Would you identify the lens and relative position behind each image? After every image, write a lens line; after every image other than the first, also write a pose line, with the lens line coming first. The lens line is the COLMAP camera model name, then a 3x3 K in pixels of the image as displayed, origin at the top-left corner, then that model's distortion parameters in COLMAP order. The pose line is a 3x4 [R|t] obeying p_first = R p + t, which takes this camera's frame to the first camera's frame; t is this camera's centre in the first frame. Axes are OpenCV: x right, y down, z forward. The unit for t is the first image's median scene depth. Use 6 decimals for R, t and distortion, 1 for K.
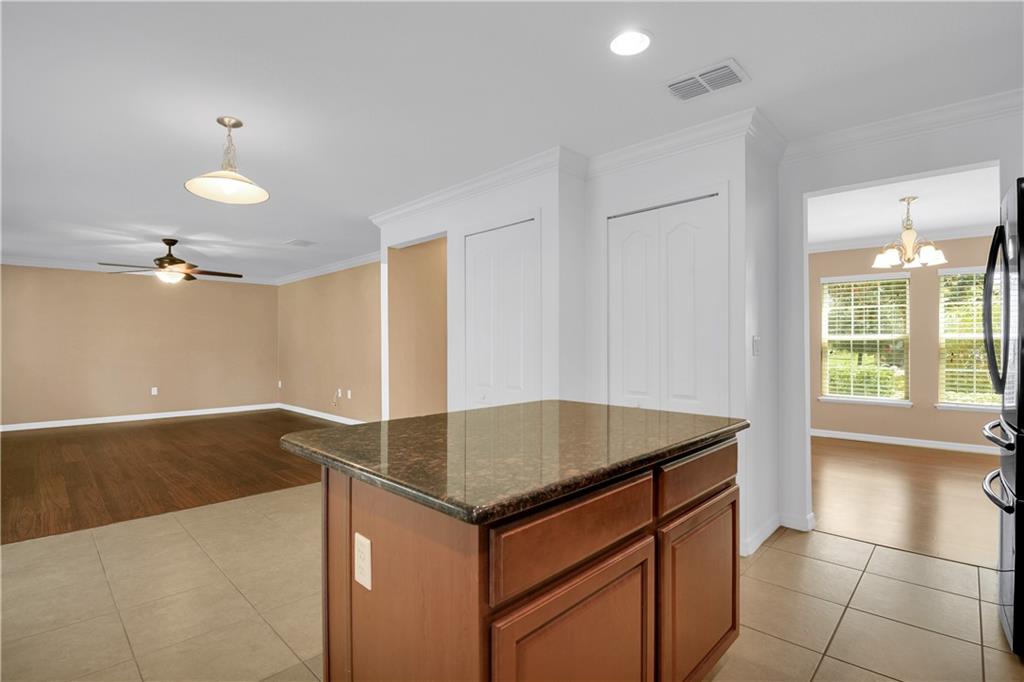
lens RADIAL K [[480.3, 0, 507.9], [0, 480.3, 344.3], [0, 0, 1]] dist [0.000468, -0.023440]
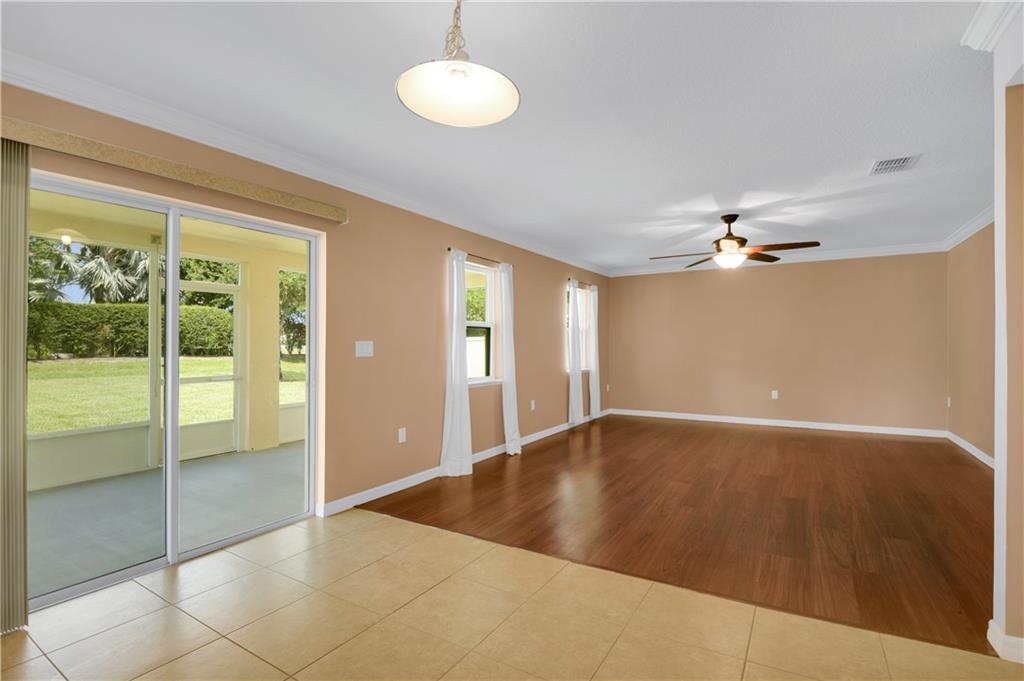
lens RADIAL K [[480.3, 0, 507.9], [0, 480.3, 343.8], [0, 0, 1]] dist [0.000468, -0.023440]
pose [[0.226566, 0.001738, -0.973994, 0.016984], [0.004586, 0.999985, 0.002851, -0.001116], [0.973985, -0.005112, 0.226555, 0.444982]]
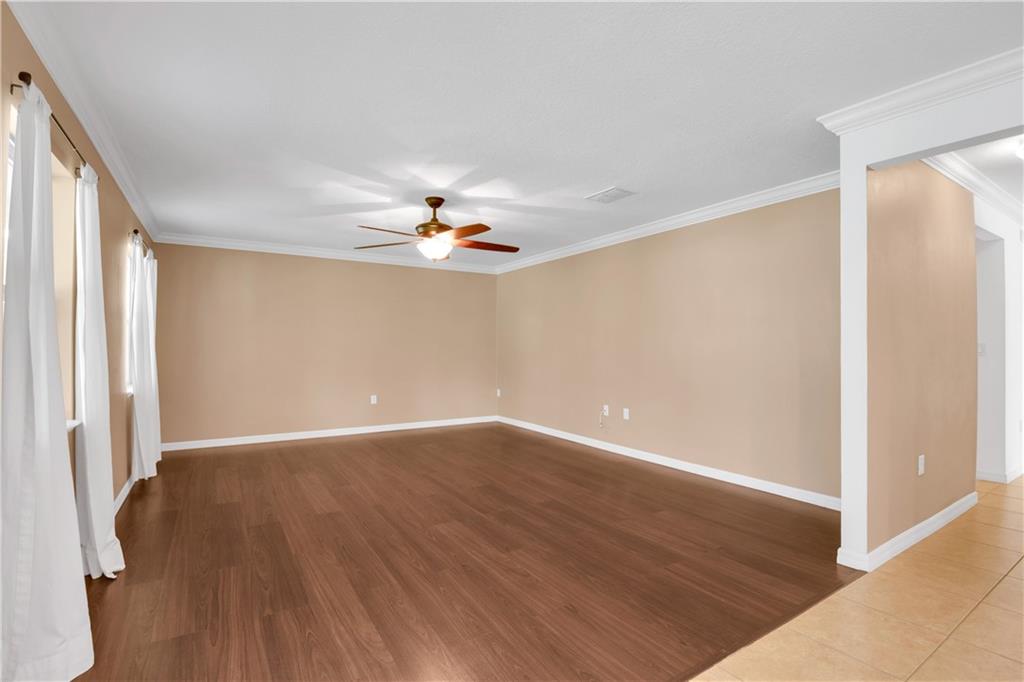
lens RADIAL K [[476.1, 0, 512.0], [0, 476.1, 341.0], [0, 0, 1]] dist [-0.021886, -0.012199]
pose [[0.973764, 0.003873, -0.227527, -0.438209], [-0.006459, 0.999923, -0.010624, 0.003382], [0.227468, 0.011815, 0.973714, 0.333793]]
